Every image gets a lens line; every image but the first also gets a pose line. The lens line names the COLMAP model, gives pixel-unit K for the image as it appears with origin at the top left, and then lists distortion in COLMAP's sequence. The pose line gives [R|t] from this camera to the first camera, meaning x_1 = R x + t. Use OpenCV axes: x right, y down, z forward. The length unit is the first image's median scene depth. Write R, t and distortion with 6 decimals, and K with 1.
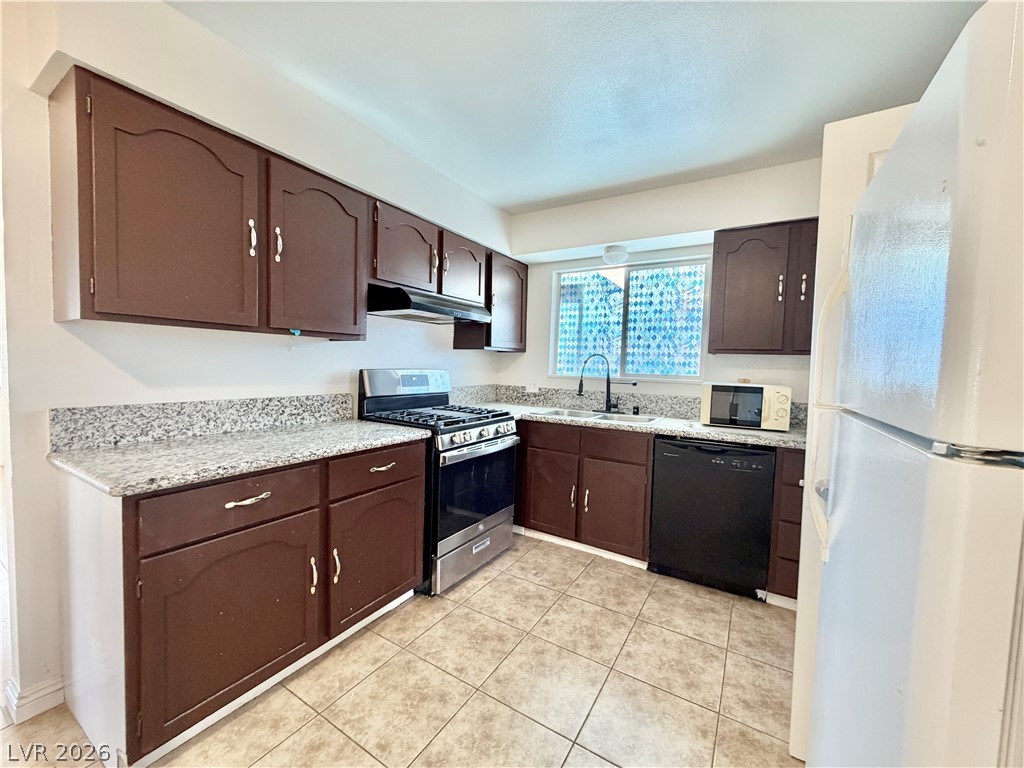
lens RADIAL K [[409.9, 0, 511.3], [0, 409.9, 384.9], [0, 0, 1]] dist [0.001007, -0.000138]
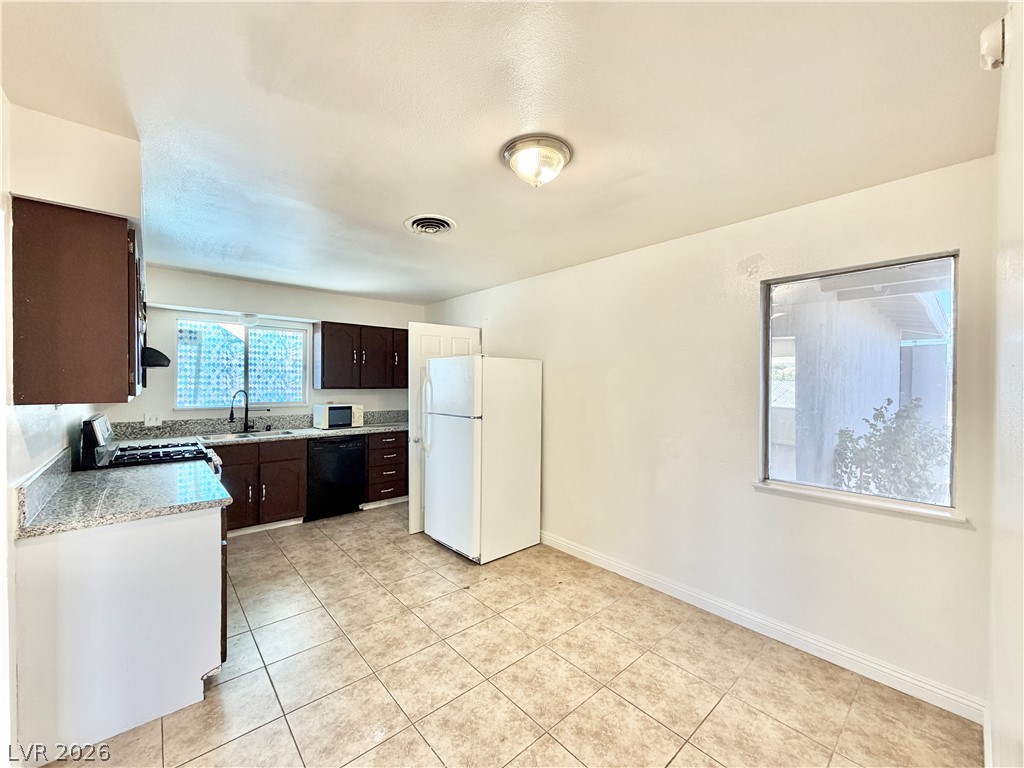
lens RADIAL K [[409.9, 0, 508.0], [0, 409.9, 387.6], [0, 0, 1]] dist [0.001007, -0.000138]
pose [[0.285181, -0.036682, 0.957772, -0.809828], [0.051701, 0.998401, 0.022844, -0.066776], [-0.957078, 0.043003, 0.286621, -0.226539]]
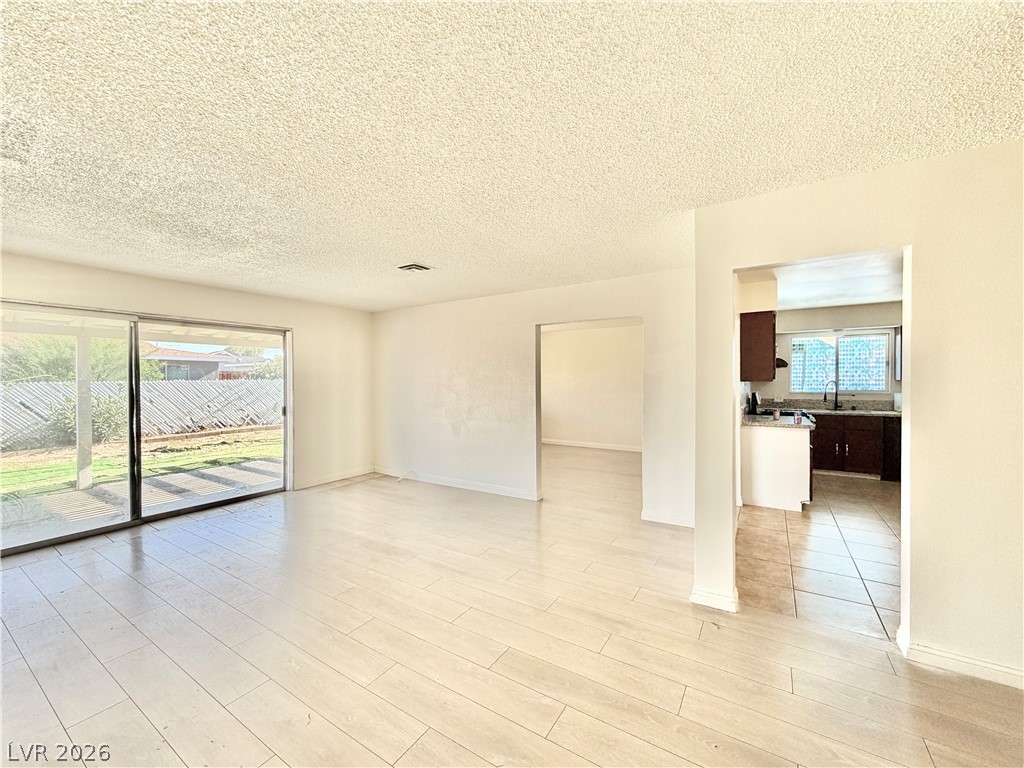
lens RADIAL K [[409.9, 0, 508.7], [0, 409.9, 383.6], [0, 0, 1]] dist [0.001007, -0.000138]
pose [[0.999483, -0.032099, -0.001974, -1.337655], [0.031964, 0.998293, -0.048873, -0.013766], [0.003539, 0.048784, 0.998803, -0.994912]]
